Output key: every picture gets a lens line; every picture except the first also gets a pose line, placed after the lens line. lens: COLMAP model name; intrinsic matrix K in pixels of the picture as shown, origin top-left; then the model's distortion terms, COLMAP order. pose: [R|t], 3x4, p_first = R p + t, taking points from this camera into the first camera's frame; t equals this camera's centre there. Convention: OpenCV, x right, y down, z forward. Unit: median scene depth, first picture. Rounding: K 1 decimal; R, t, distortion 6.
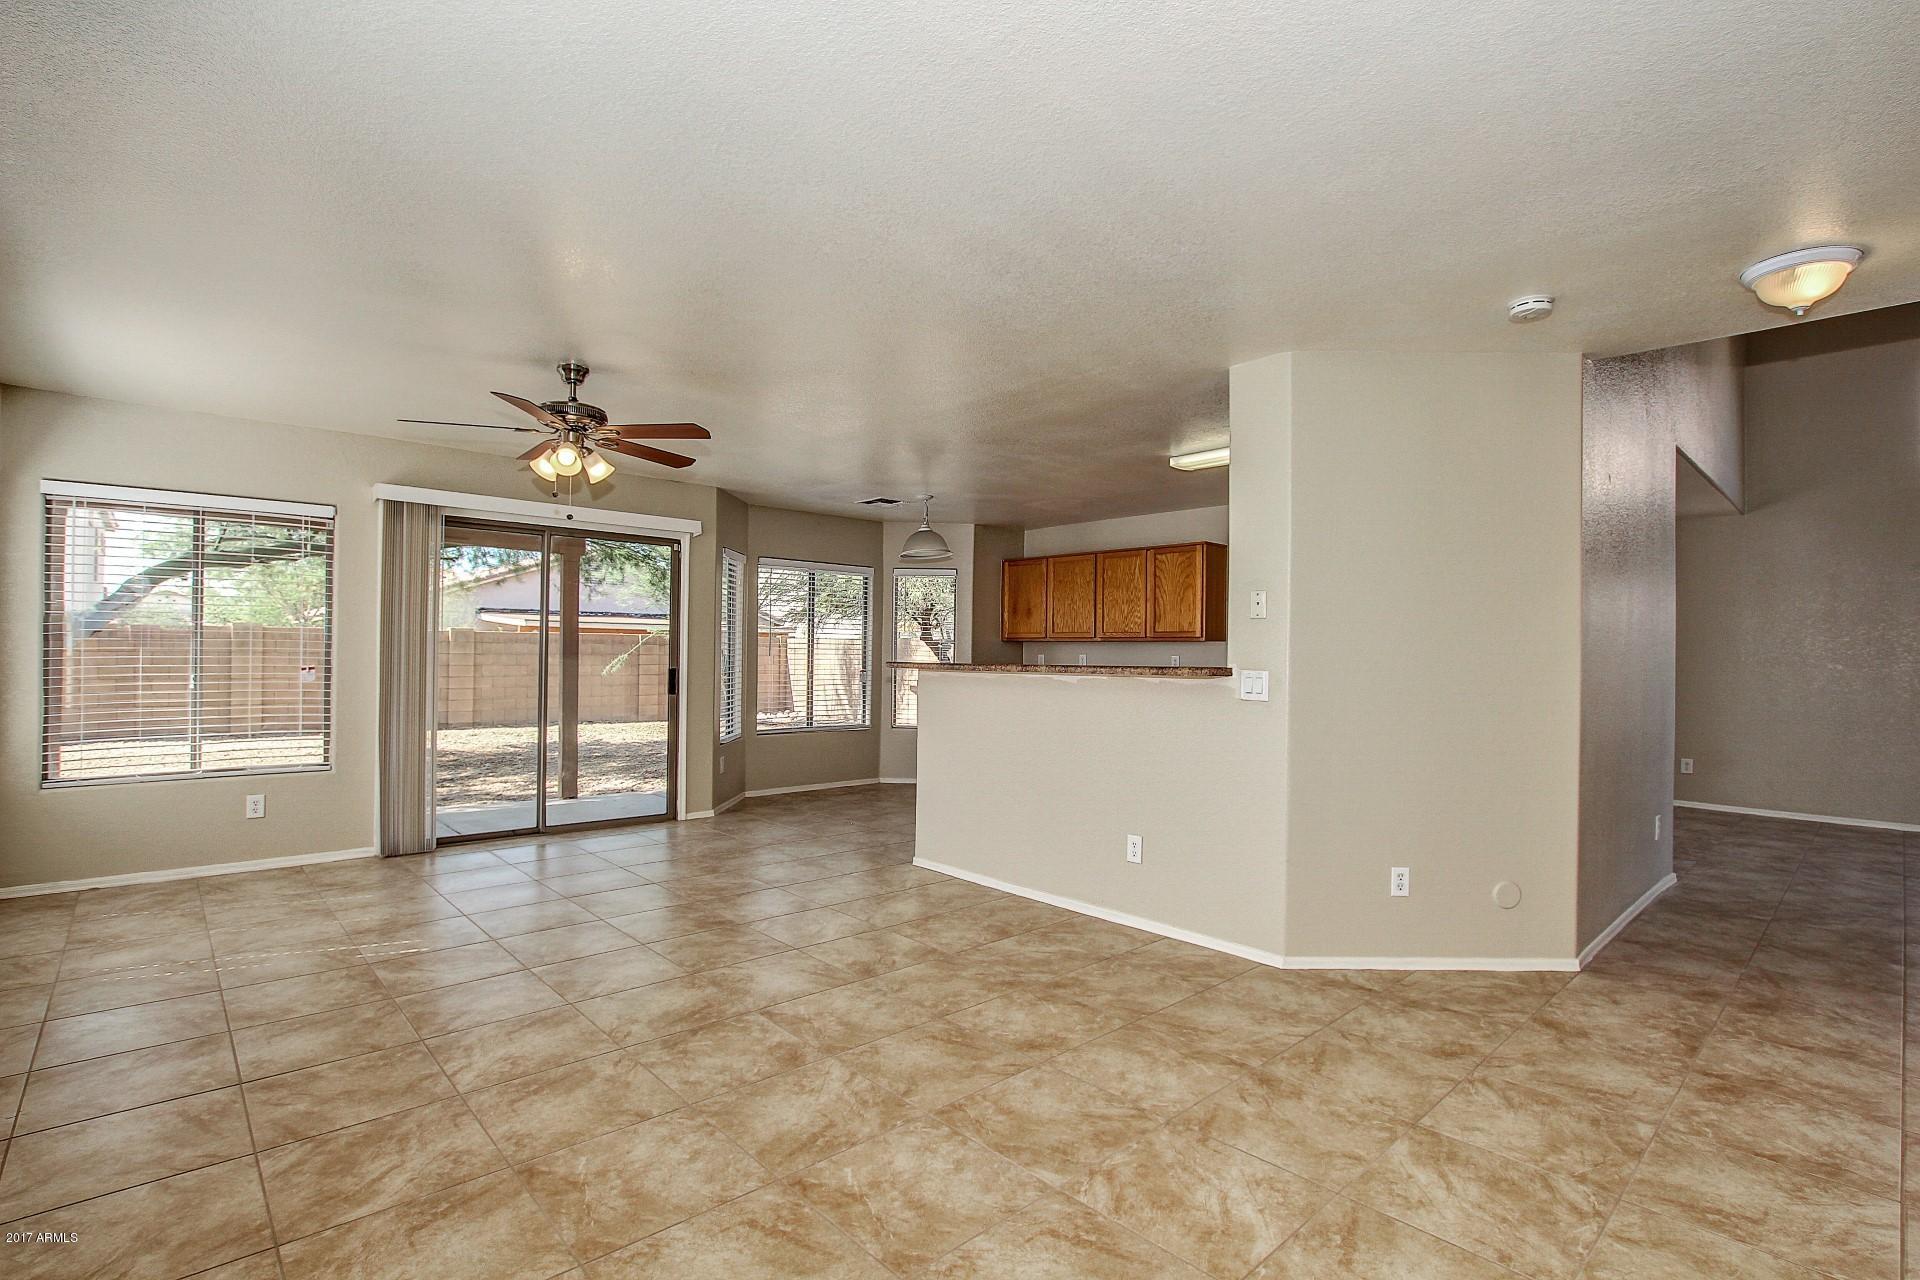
lens RADIAL K [[903.1, 0, 964.1], [0, 903.1, 650.4], [0, 0, 1]] dist [-0.039155, 0.006569]
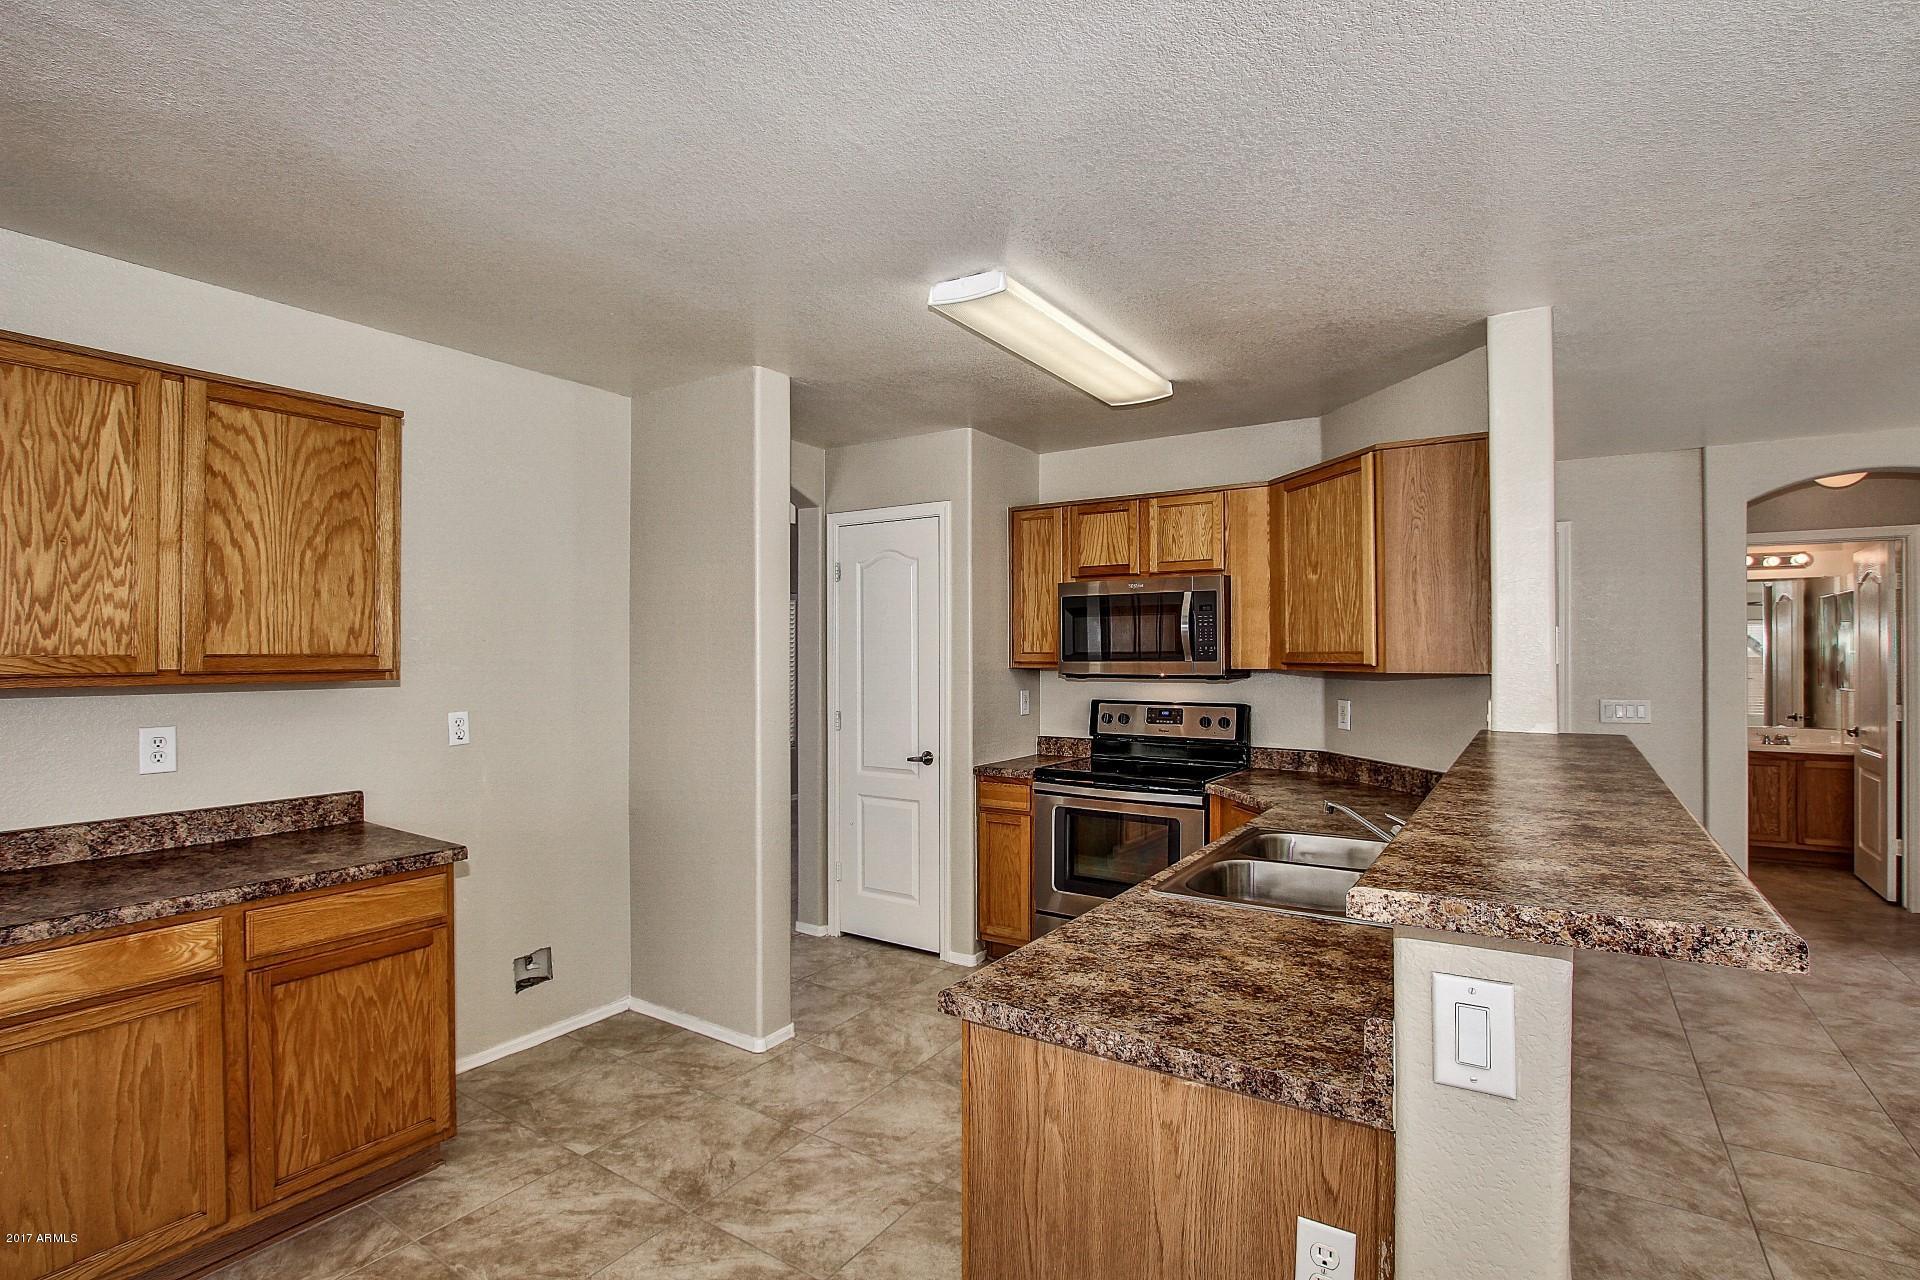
lens RADIAL K [[897.7, 0, 959.8], [0, 897.7, 648.3], [0, 0, 1]] dist [-0.028268, 0.000632]
pose [[-0.238778, -0.007203, 0.971047, -0.335677], [-0.001717, 0.999974, 0.006995, -0.063300], [-0.971073, 0.000003, -0.238784, 2.032811]]
